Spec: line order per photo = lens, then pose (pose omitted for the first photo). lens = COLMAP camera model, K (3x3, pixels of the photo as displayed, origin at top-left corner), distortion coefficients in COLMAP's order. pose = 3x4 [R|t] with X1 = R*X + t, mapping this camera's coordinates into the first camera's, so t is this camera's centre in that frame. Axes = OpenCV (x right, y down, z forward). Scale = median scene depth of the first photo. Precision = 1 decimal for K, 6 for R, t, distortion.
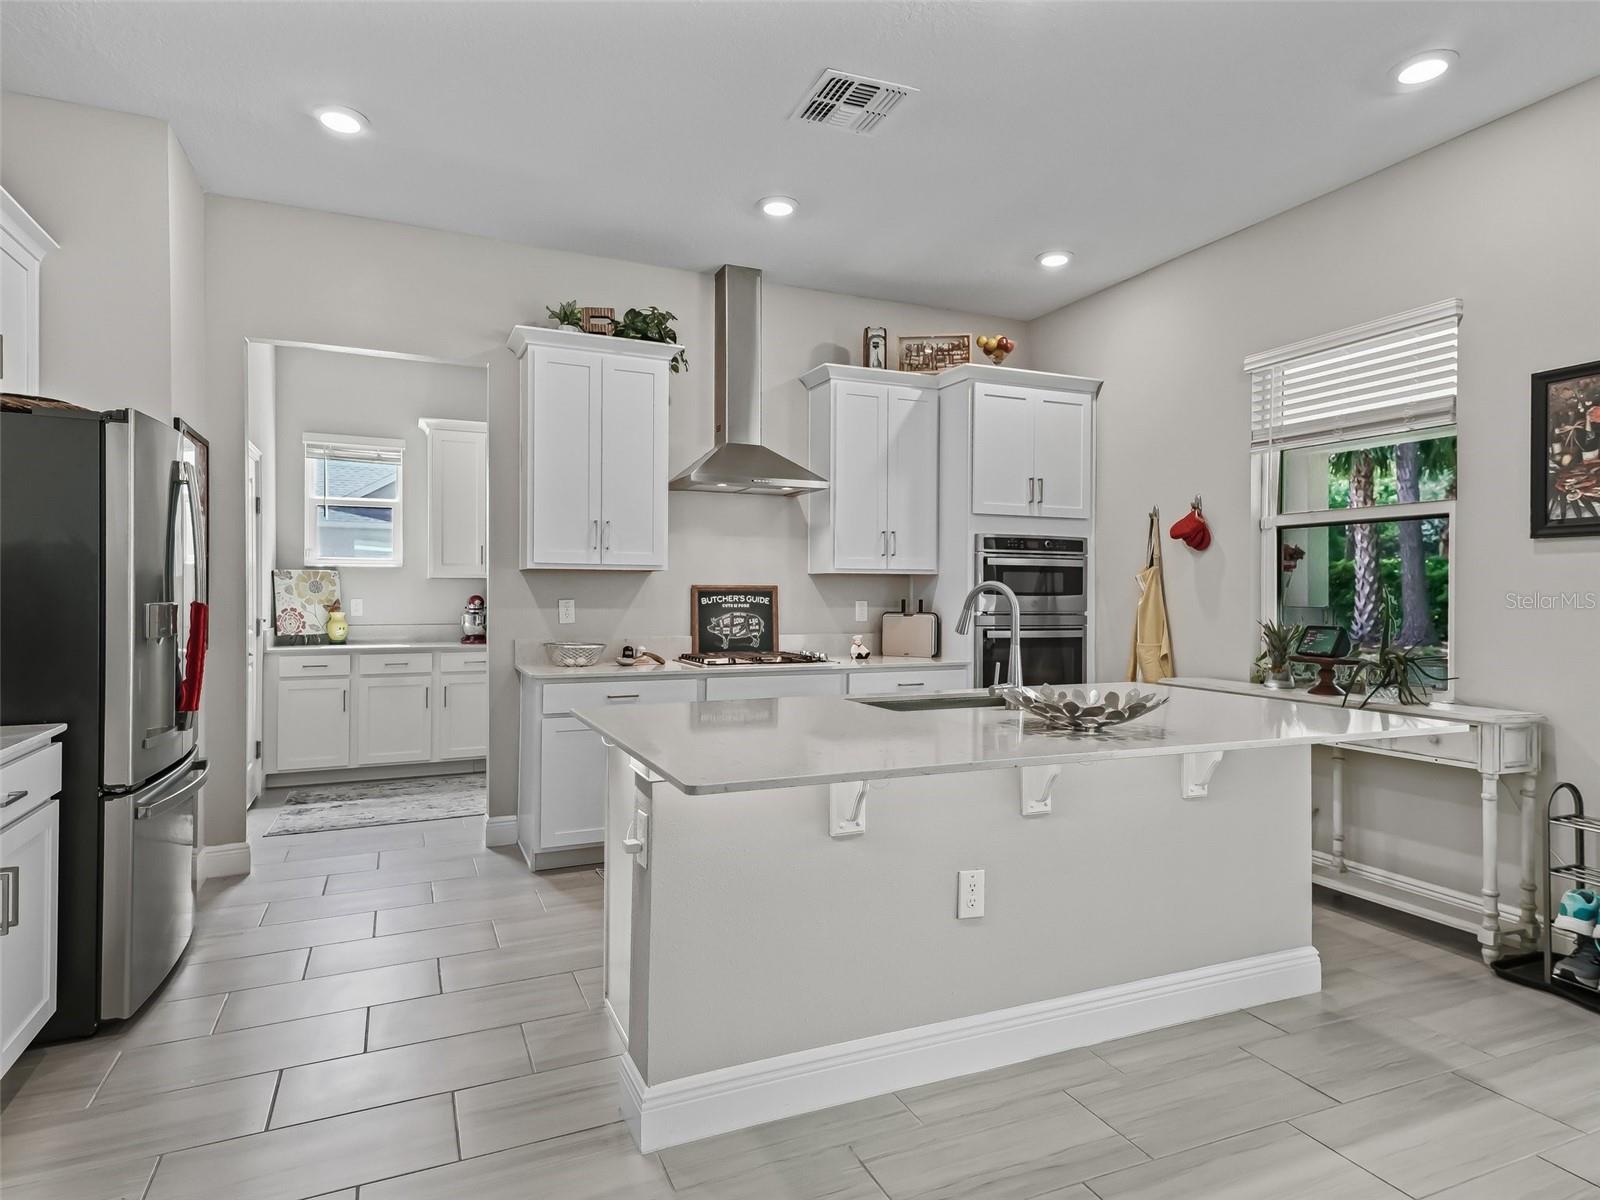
lens RADIAL K [[906.4, 0, 787.3], [0, 906.4, 590.3], [0, 0, 1]] dist [0.028379, -0.000557]
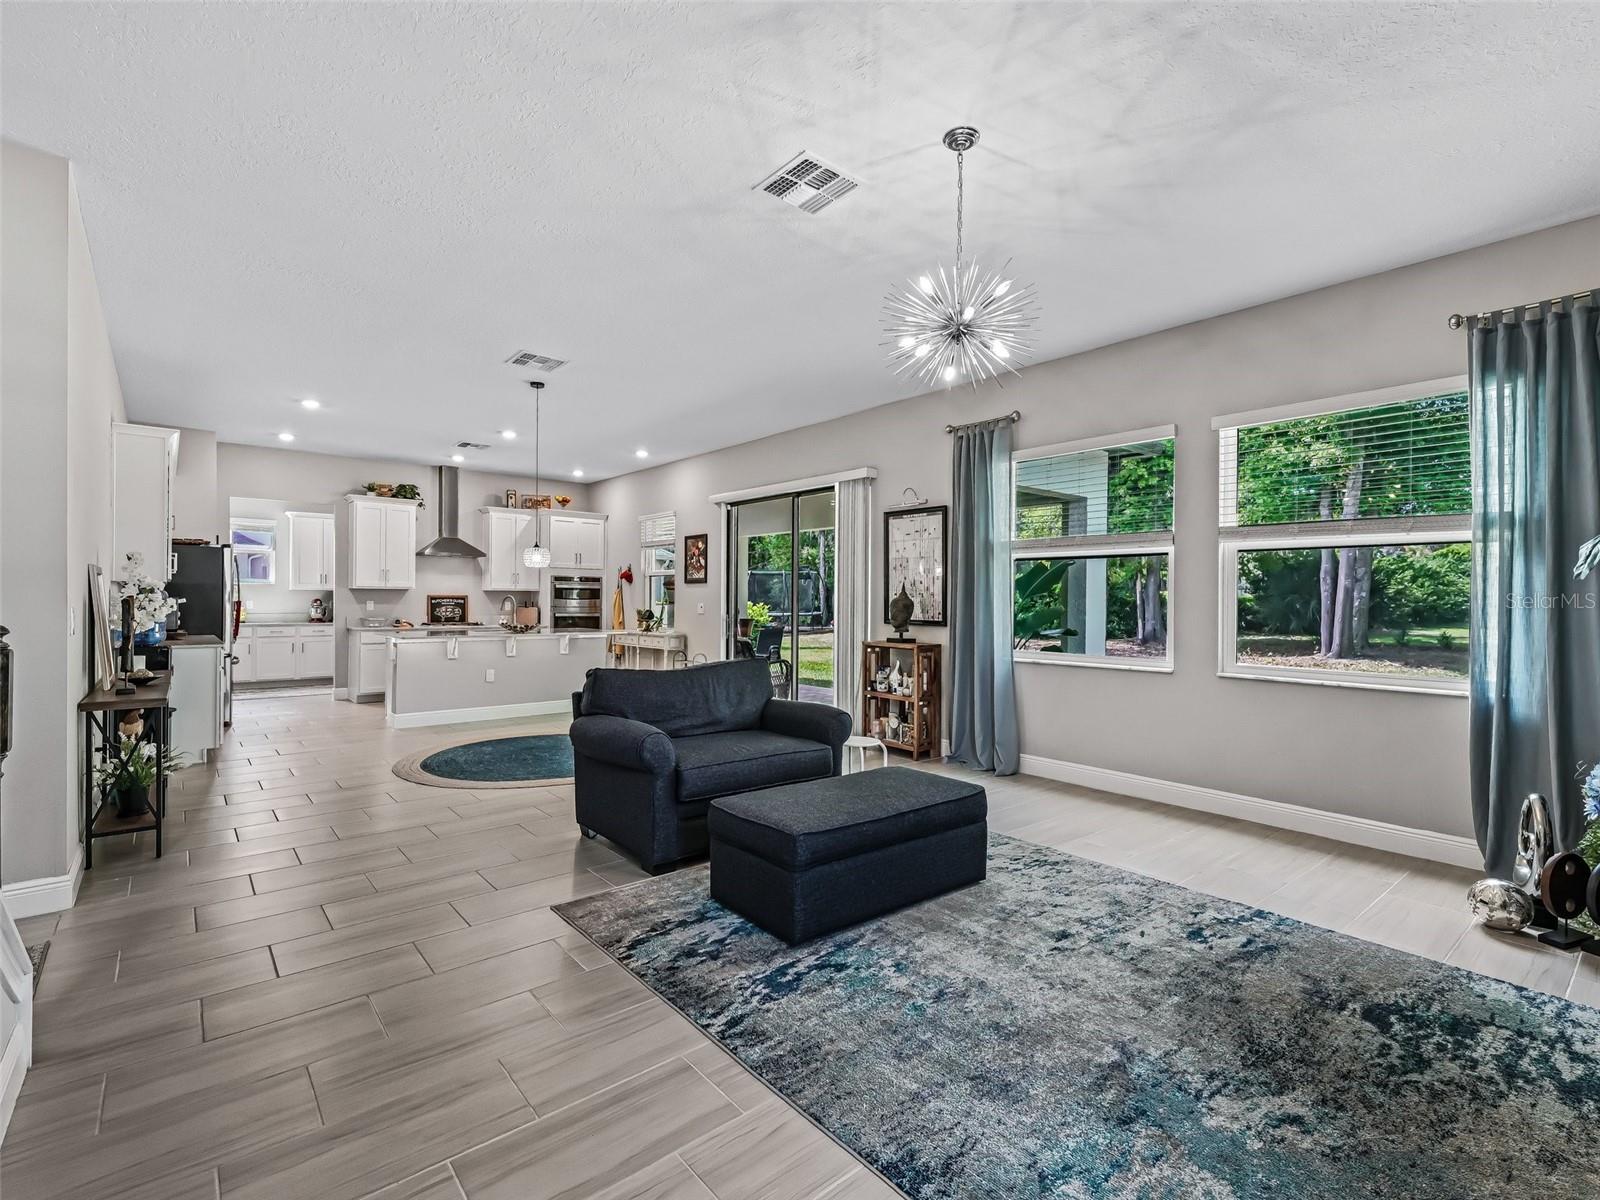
lens RADIAL K [[736.8, 0, 797.1], [0, 736.8, 601.6], [0, 0, 1]] dist [0.004588, -0.000095]
pose [[0.955827, 0.002223, 0.293921, 0.254331], [-0.004299, 0.999970, 0.006418, -0.004754], [-0.293898, -0.007398, 0.955808, -1.155590]]
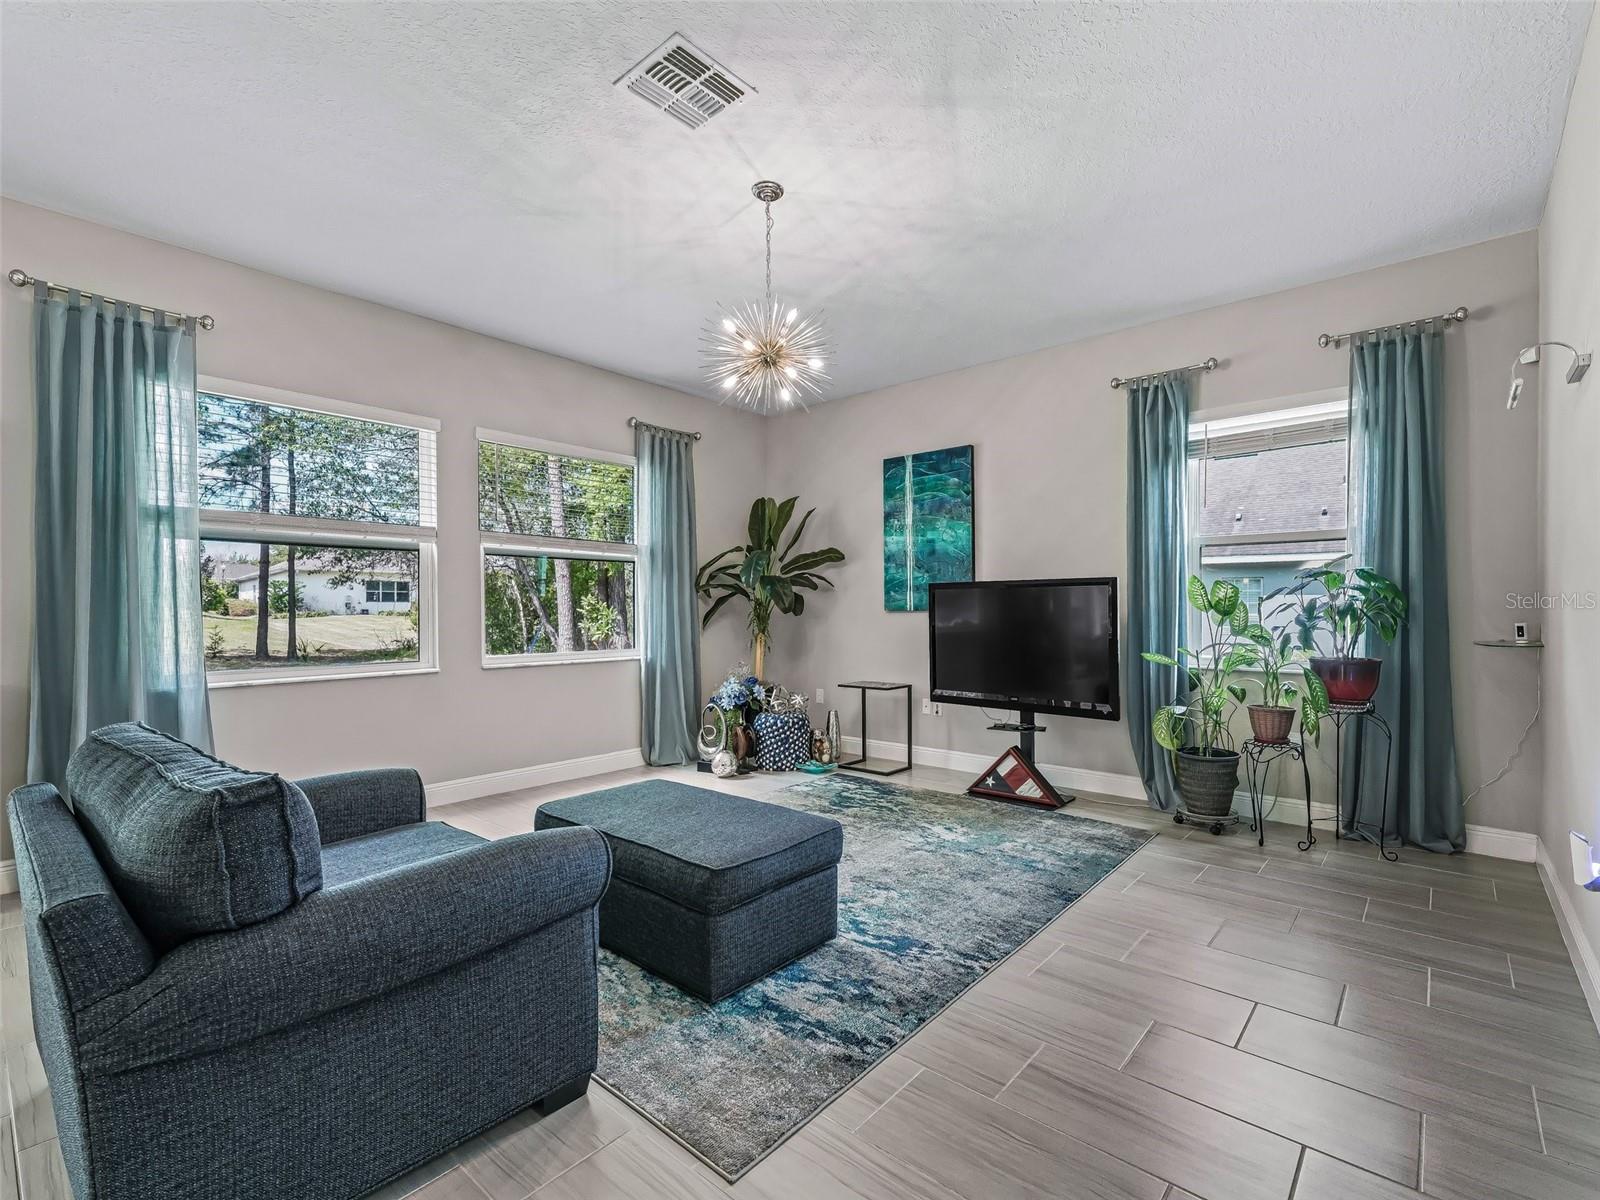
lens RADIAL K [[736.8, 0, 828.3], [0, 736.8, 613.5], [0, 0, 1]] dist [0.004588, -0.000095]
pose [[-0.452629, -0.011489, 0.891625, -0.051250], [-0.000774, 0.999922, 0.012492, 0.005919], [-0.891699, 0.004964, -0.452603, -0.424160]]
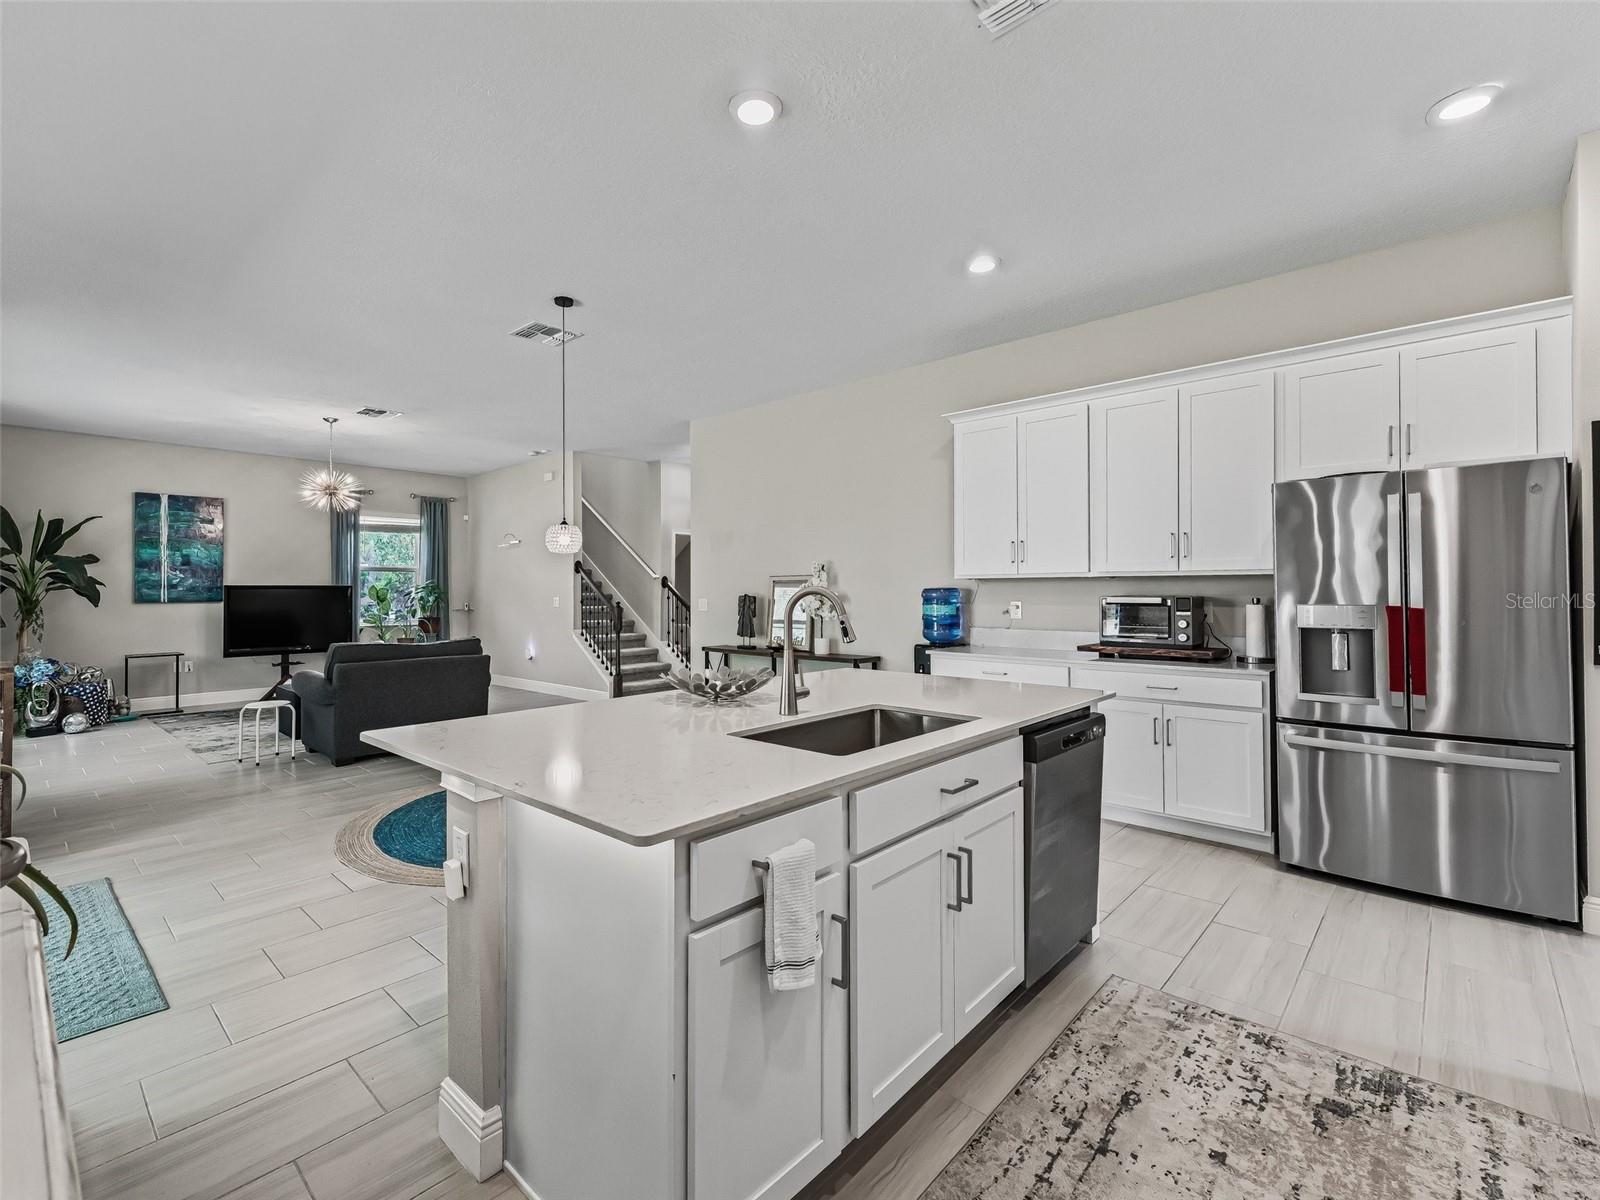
lens RADIAL K [[736.8, 0, 742.8], [0, 736.8, 578.3], [0, 0, 1]] dist [0.004588, -0.000095]
pose [[-0.924651, -0.008595, -0.380718, 0.337884], [-0.000122, 0.999752, -0.022274, -0.000980], [0.380815, -0.020549, -0.924423, 0.951484]]
